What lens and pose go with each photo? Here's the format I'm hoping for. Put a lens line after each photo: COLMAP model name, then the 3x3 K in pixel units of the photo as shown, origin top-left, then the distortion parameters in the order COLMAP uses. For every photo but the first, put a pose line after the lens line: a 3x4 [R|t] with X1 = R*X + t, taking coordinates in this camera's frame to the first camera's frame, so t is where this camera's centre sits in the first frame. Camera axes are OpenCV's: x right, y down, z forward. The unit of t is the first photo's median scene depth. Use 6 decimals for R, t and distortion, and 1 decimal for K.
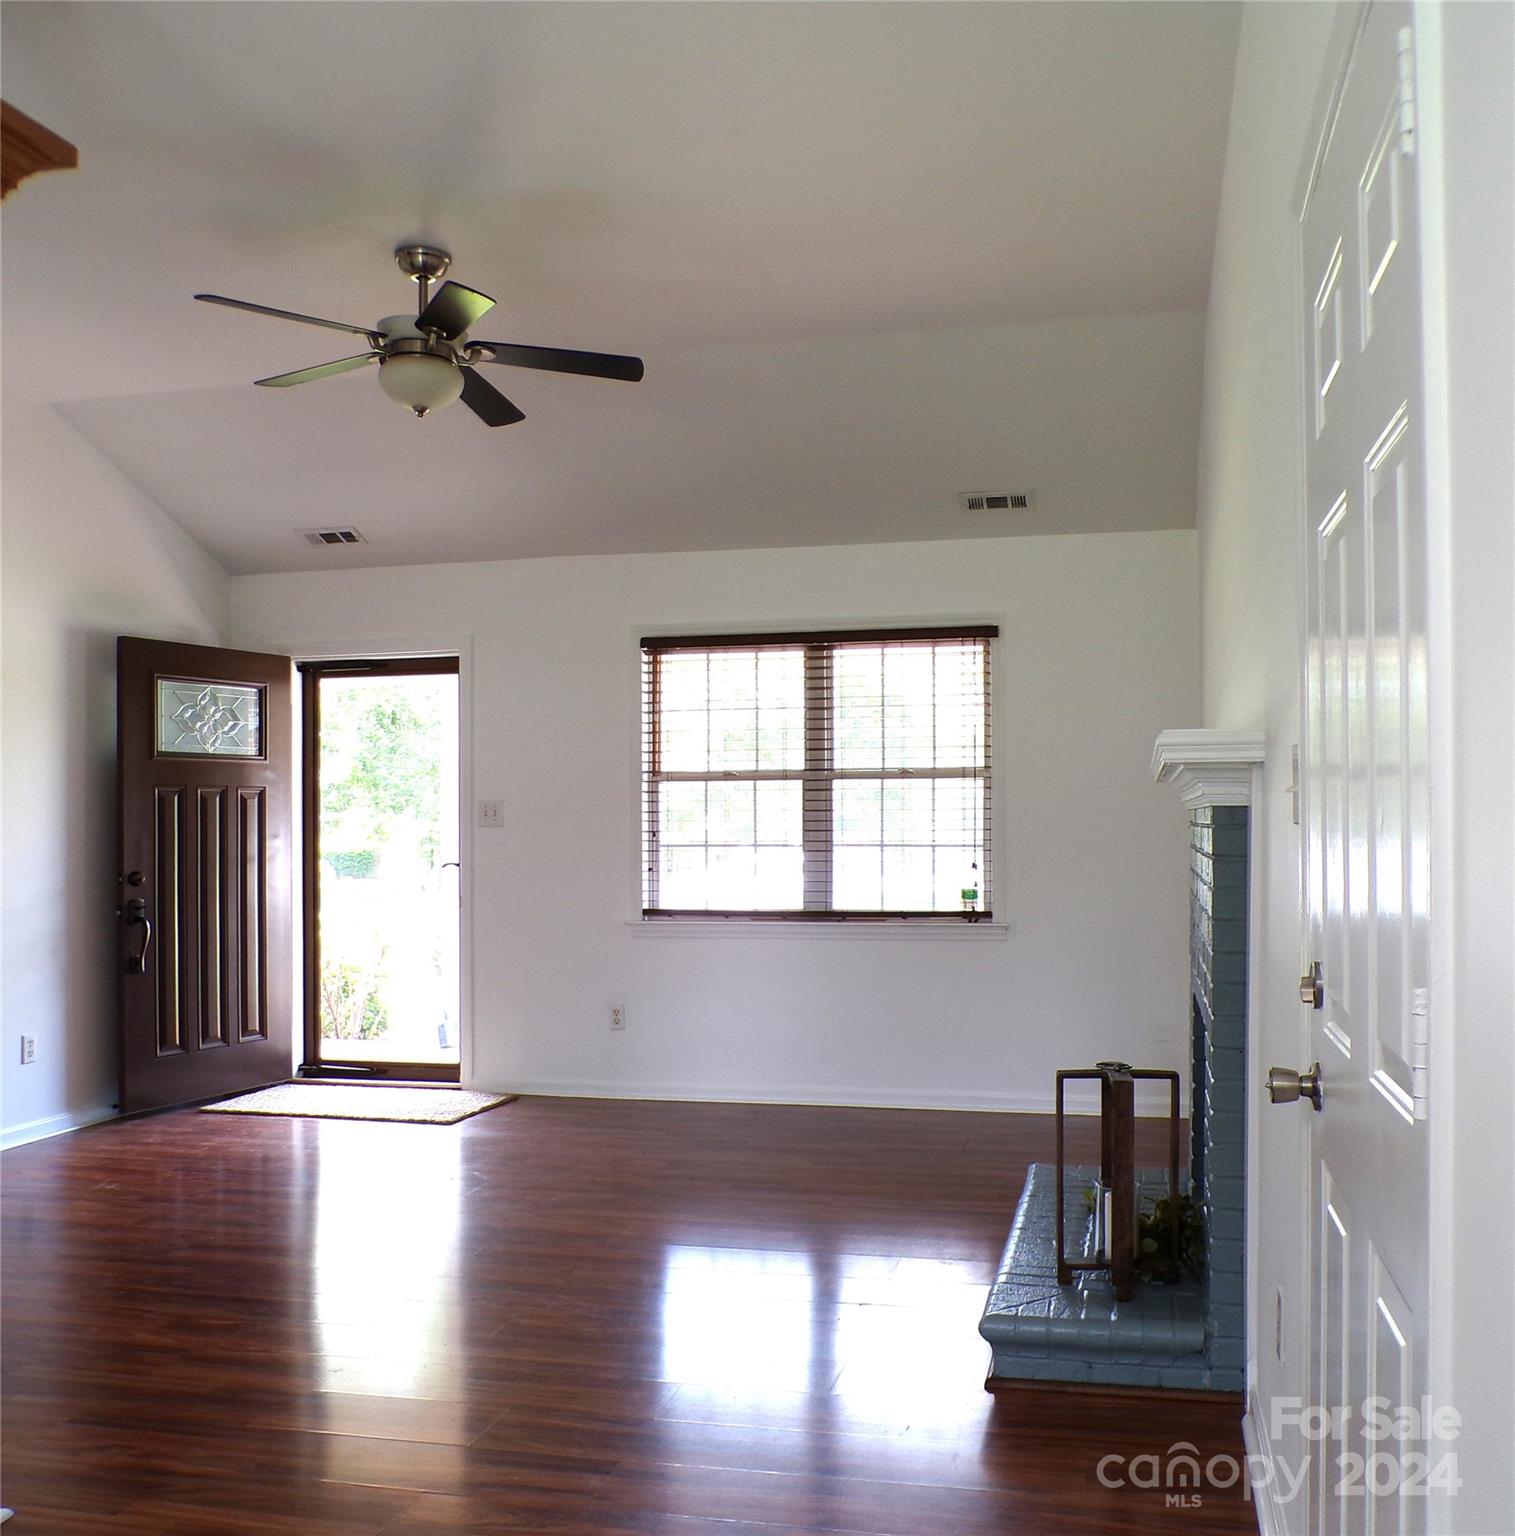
lens RADIAL K [[1439.6, 0, 756.2], [0, 1439.6, 765.0], [0, 0, 1]] dist [0.015008, 0.000000]
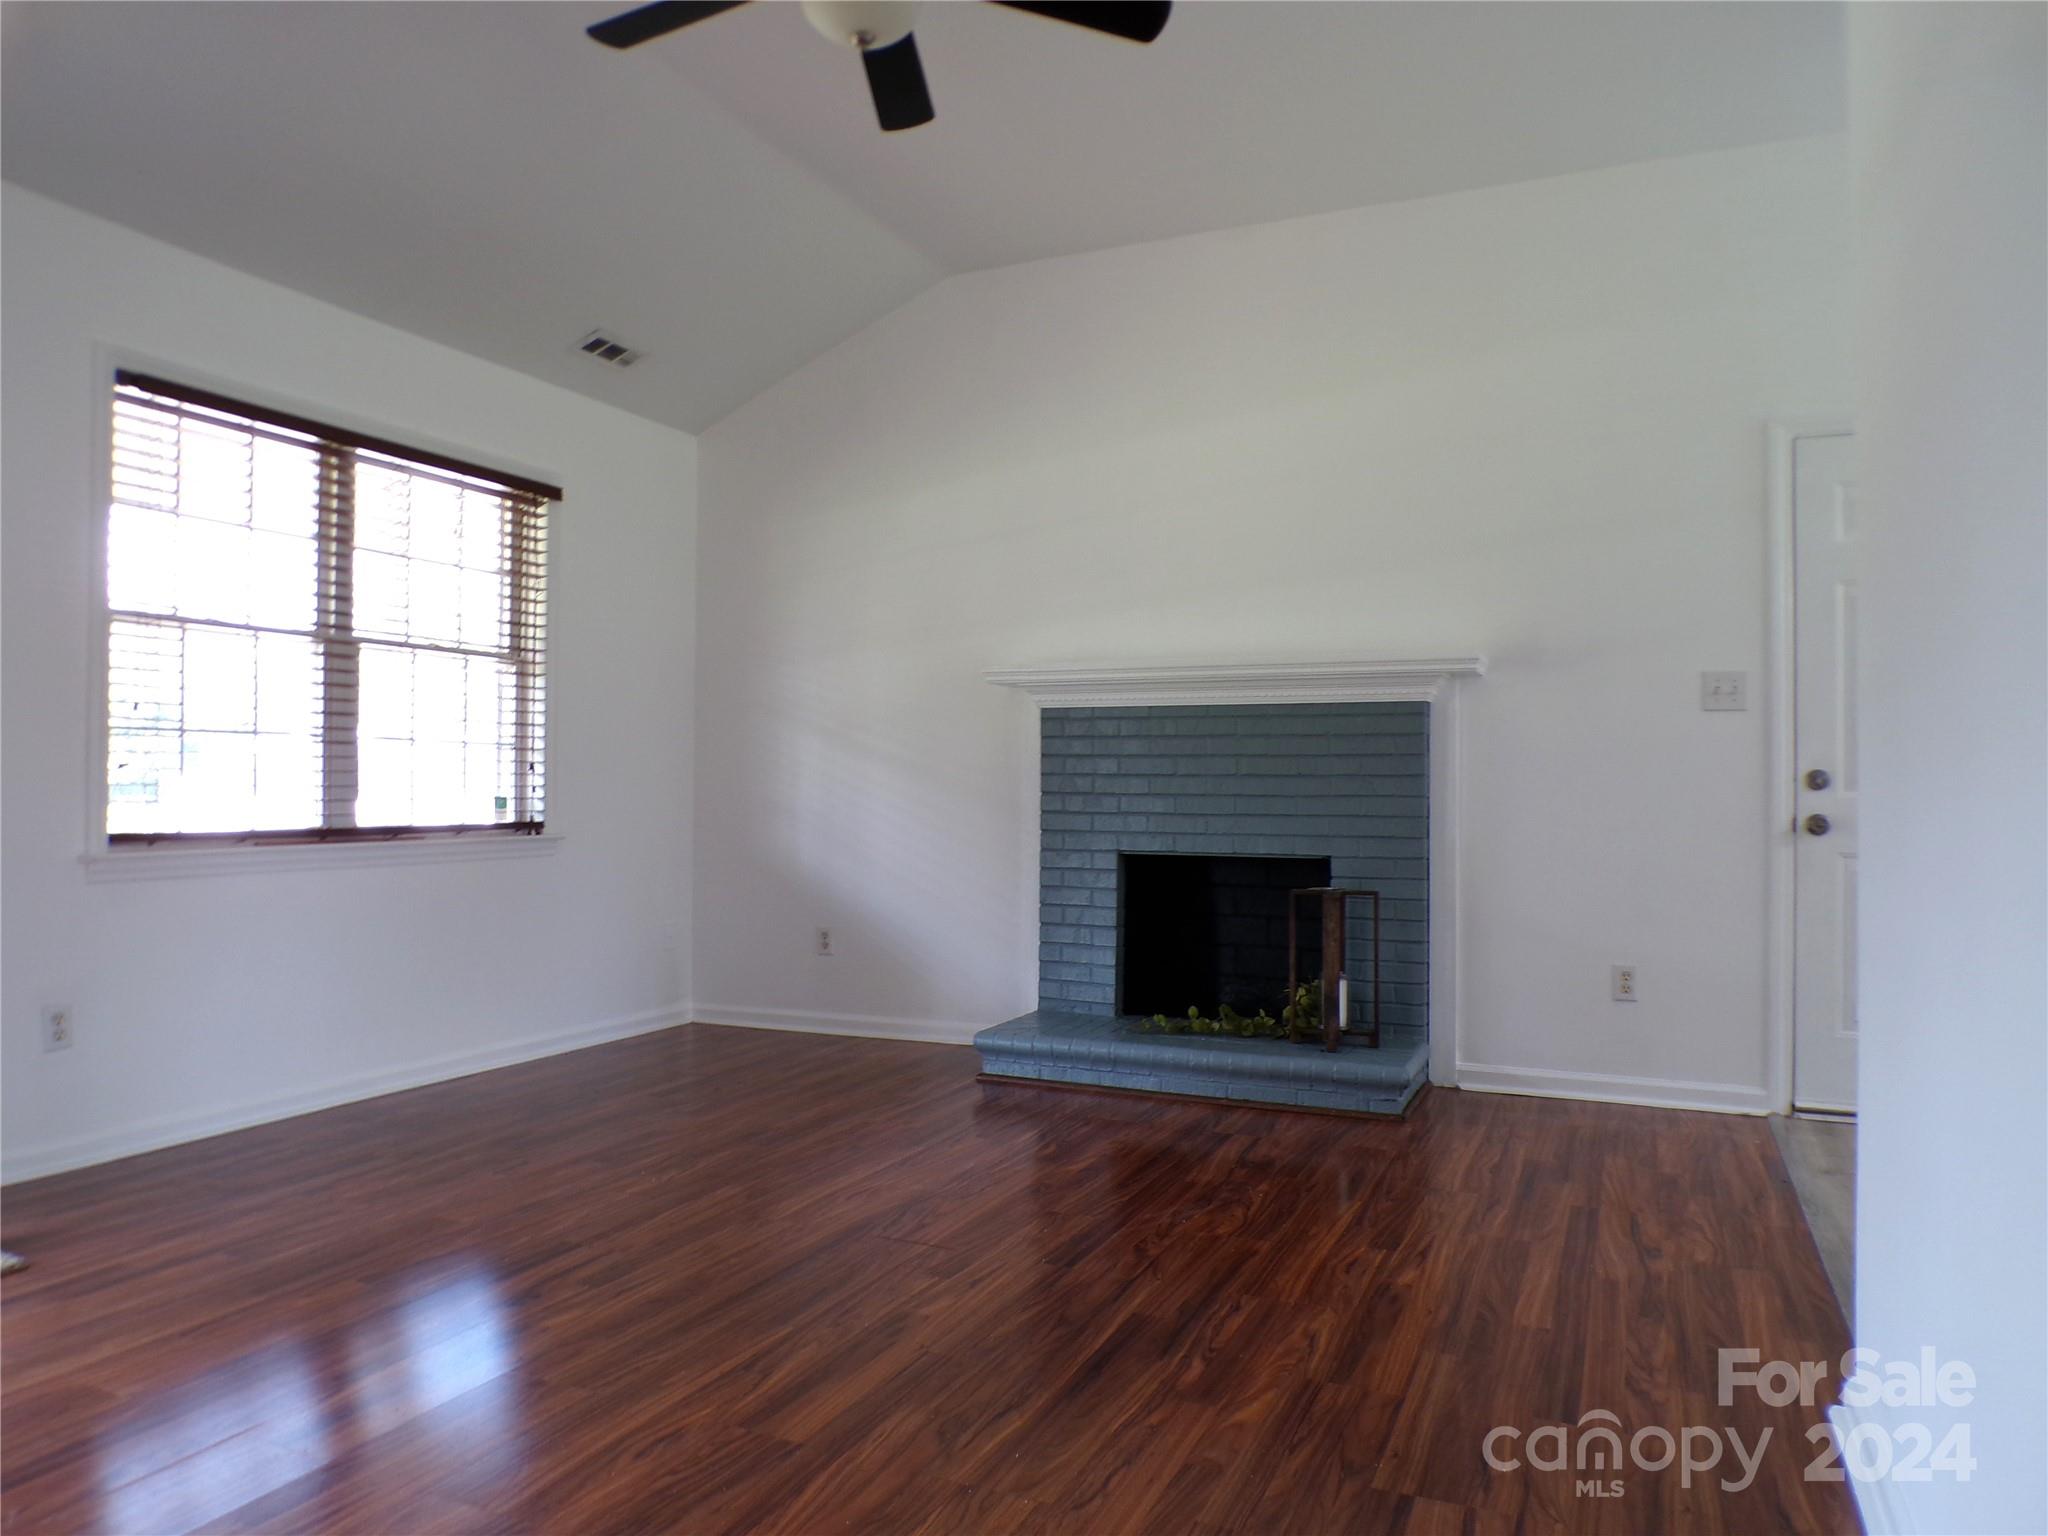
lens RADIAL K [[1425.9, 0, 1022.1], [0, 1425.9, 776.4], [0, 0, 1]] dist [-0.023361, 0.013743]
pose [[0.156251, 0.021615, 0.987481, -0.593072], [-0.045722, 0.998847, -0.014629, 0.070788], [-0.986659, -0.042864, 0.157059, 0.563393]]
